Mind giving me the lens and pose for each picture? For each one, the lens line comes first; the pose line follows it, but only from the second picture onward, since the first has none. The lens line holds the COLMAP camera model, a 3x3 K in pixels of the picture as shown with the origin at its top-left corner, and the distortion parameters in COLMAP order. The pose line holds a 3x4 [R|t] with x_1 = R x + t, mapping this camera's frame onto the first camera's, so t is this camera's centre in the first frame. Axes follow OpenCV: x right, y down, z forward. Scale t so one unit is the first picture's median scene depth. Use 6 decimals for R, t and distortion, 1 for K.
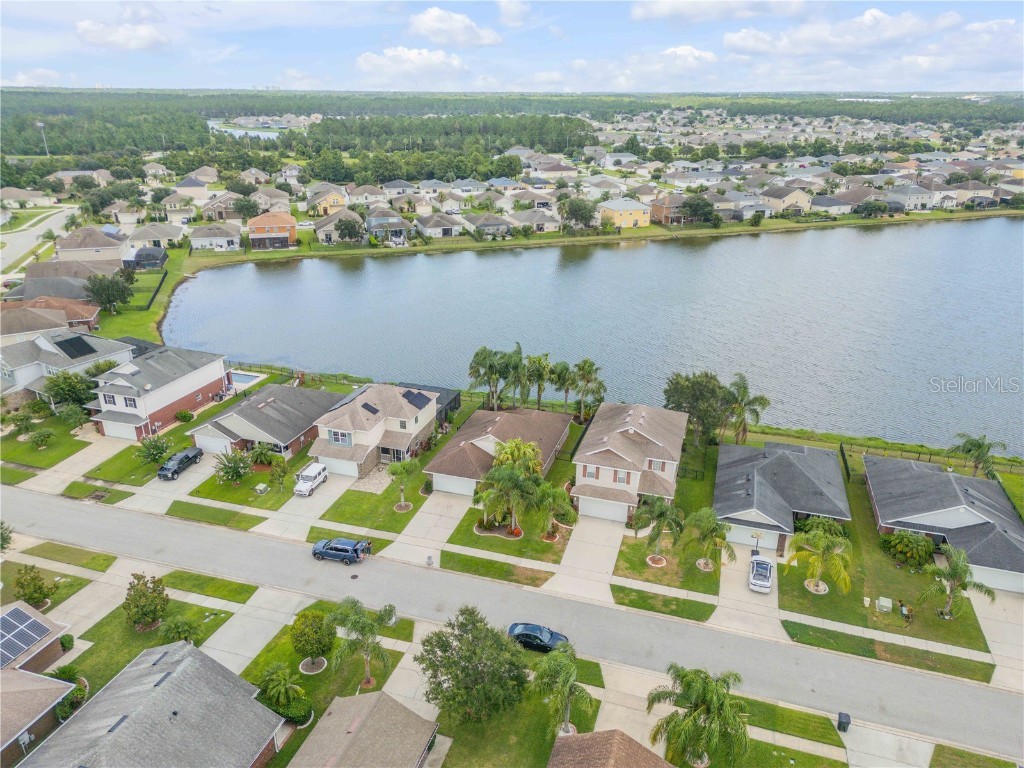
lens RADIAL K [[717.4, 0, 511.0], [0, 717.4, 384.8], [0, 0, 1]] dist [0.083350, -0.086594]
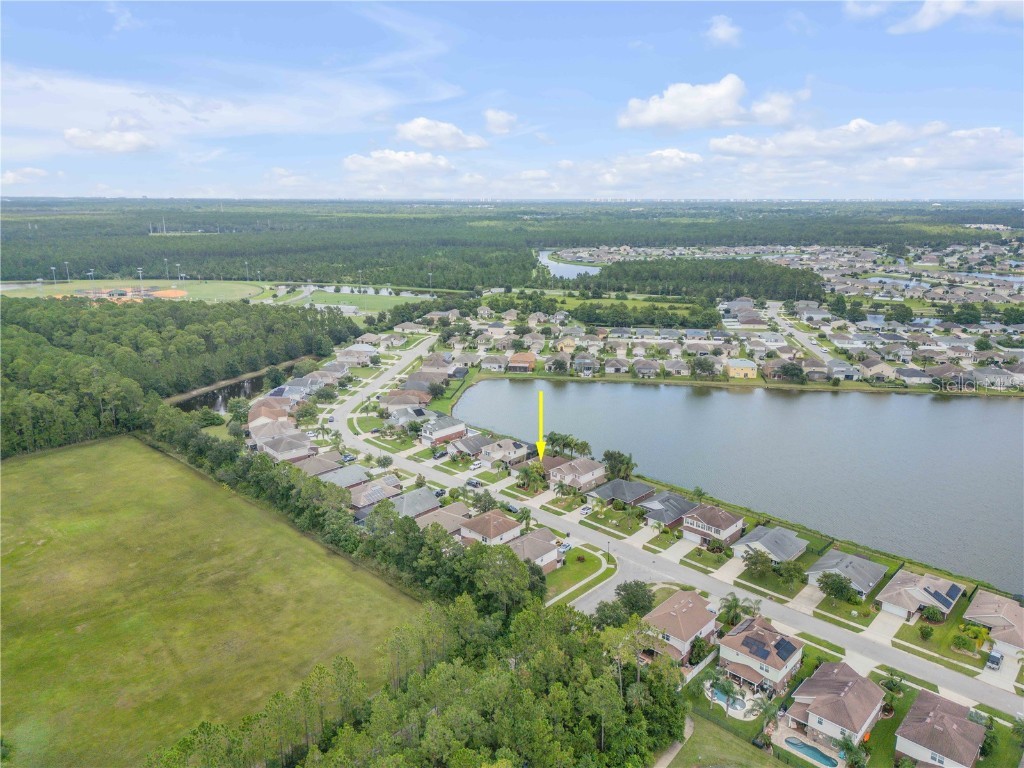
lens RADIAL K [[717.4, 0, 511.0], [0, 717.4, 384.8], [0, 0, 1]] dist [0.083350, -0.086594]
pose [[0.902713, 0.107210, -0.416672, 0.858337], [-0.160828, 0.982334, -0.095677, 0.051296], [0.399053, 0.153381, 0.904008, -1.362972]]
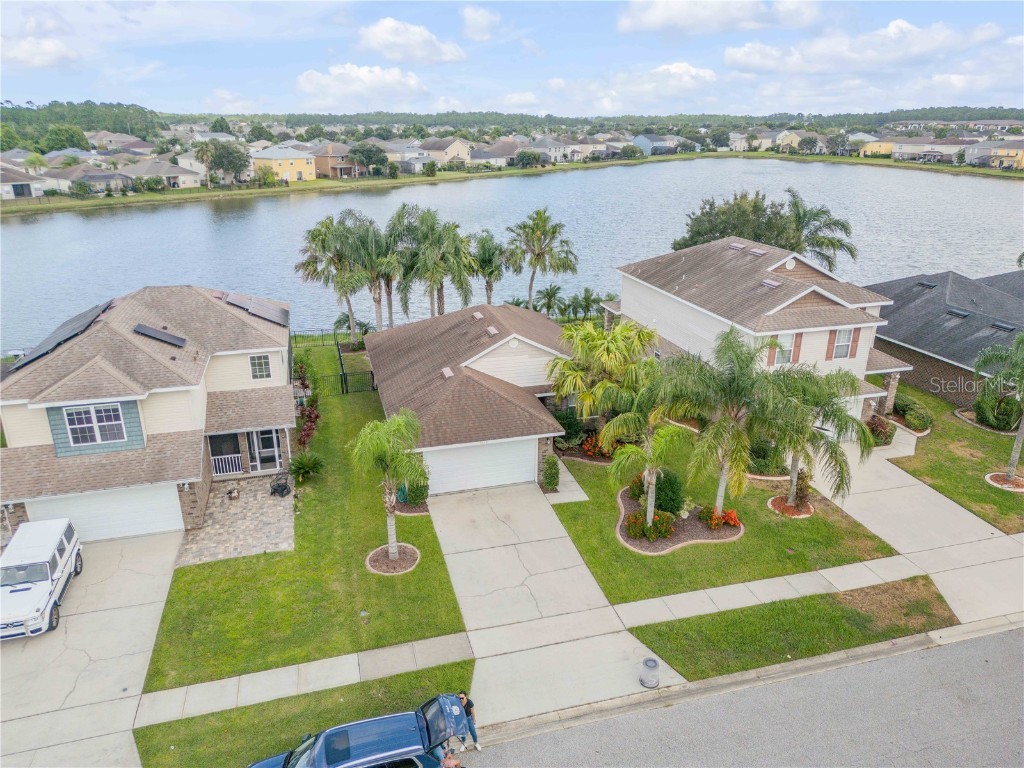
lens RADIAL K [[717.4, 0, 511.0], [0, 717.4, 384.8], [0, 0, 1]] dist [0.083350, -0.086594]
pose [[0.836235, -0.191585, 0.513815, -0.204237], [0.209511, 0.977524, 0.023507, 0.071605], [-0.506770, 0.087993, 0.857579, 0.518090]]
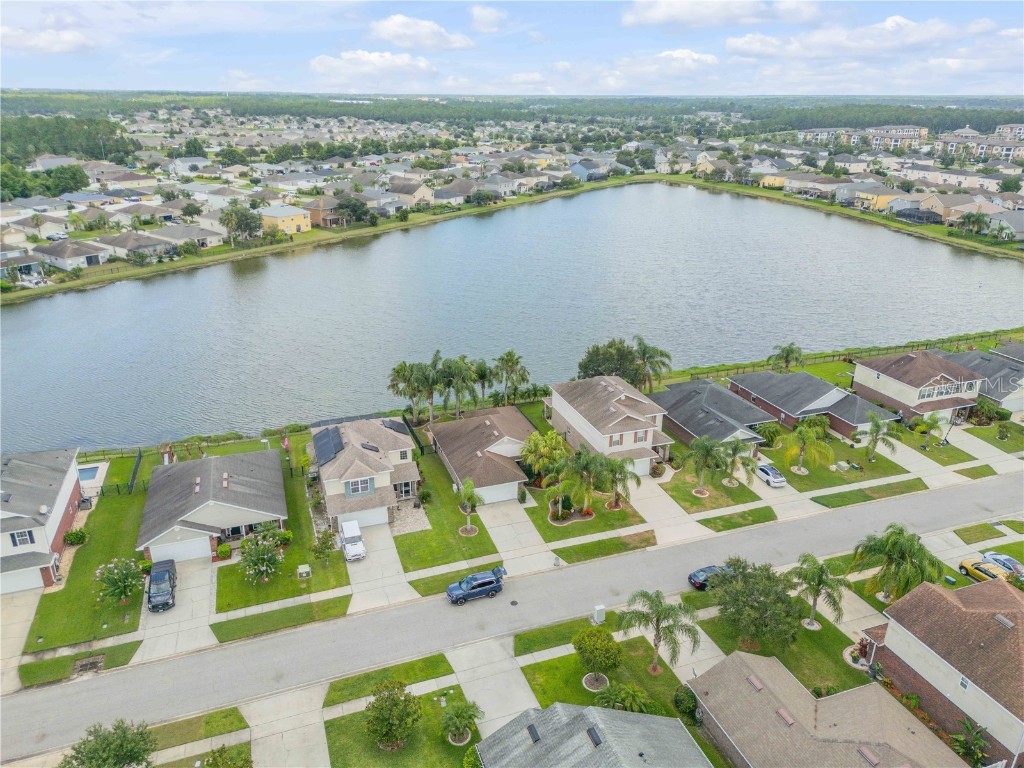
lens RADIAL K [[717.4, 0, 511.0], [0, 717.4, 384.8], [0, 0, 1]] dist [0.083350, -0.086594]
pose [[0.793608, -0.225405, 0.565135, -0.467700], [0.225424, 0.971671, 0.070993, -0.057973], [-0.565128, 0.071054, 0.821938, 0.127360]]
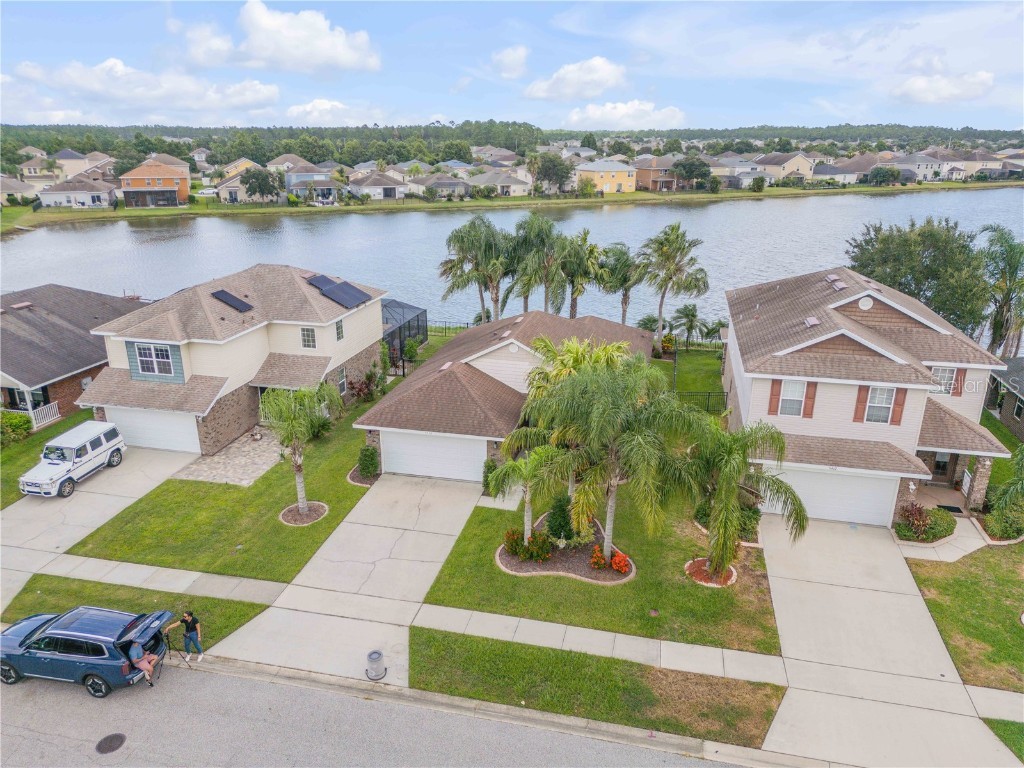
lens RADIAL K [[717.4, 0, 511.0], [0, 717.4, 384.8], [0, 0, 1]] dist [0.083350, -0.086594]
pose [[0.996552, -0.027690, 0.078217, -0.051837], [0.031836, 0.998126, -0.052261, 0.096461], [-0.076624, 0.054570, 0.995566, 0.463683]]
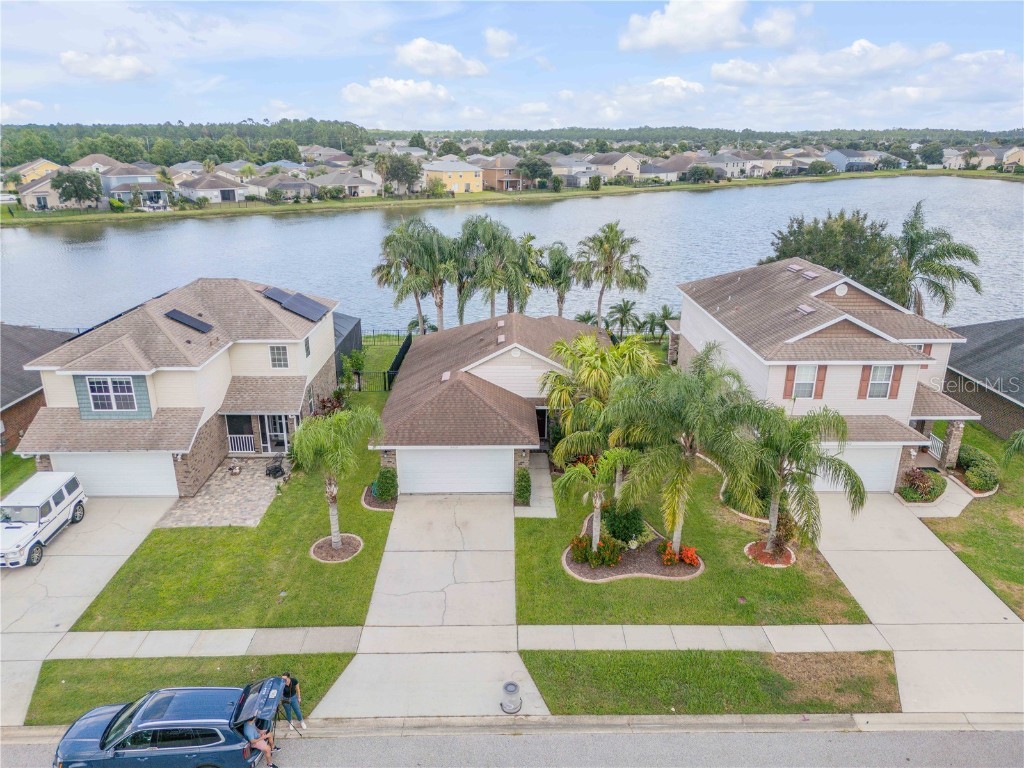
lens RADIAL K [[717.4, 0, 511.0], [0, 717.4, 384.8], [0, 0, 1]] dist [0.083350, -0.086594]
pose [[0.947627, -0.104245, 0.301887, -0.129862], [0.120153, 0.992154, -0.034561, 0.087156], [-0.295916, 0.069023, 0.952717, 0.486314]]
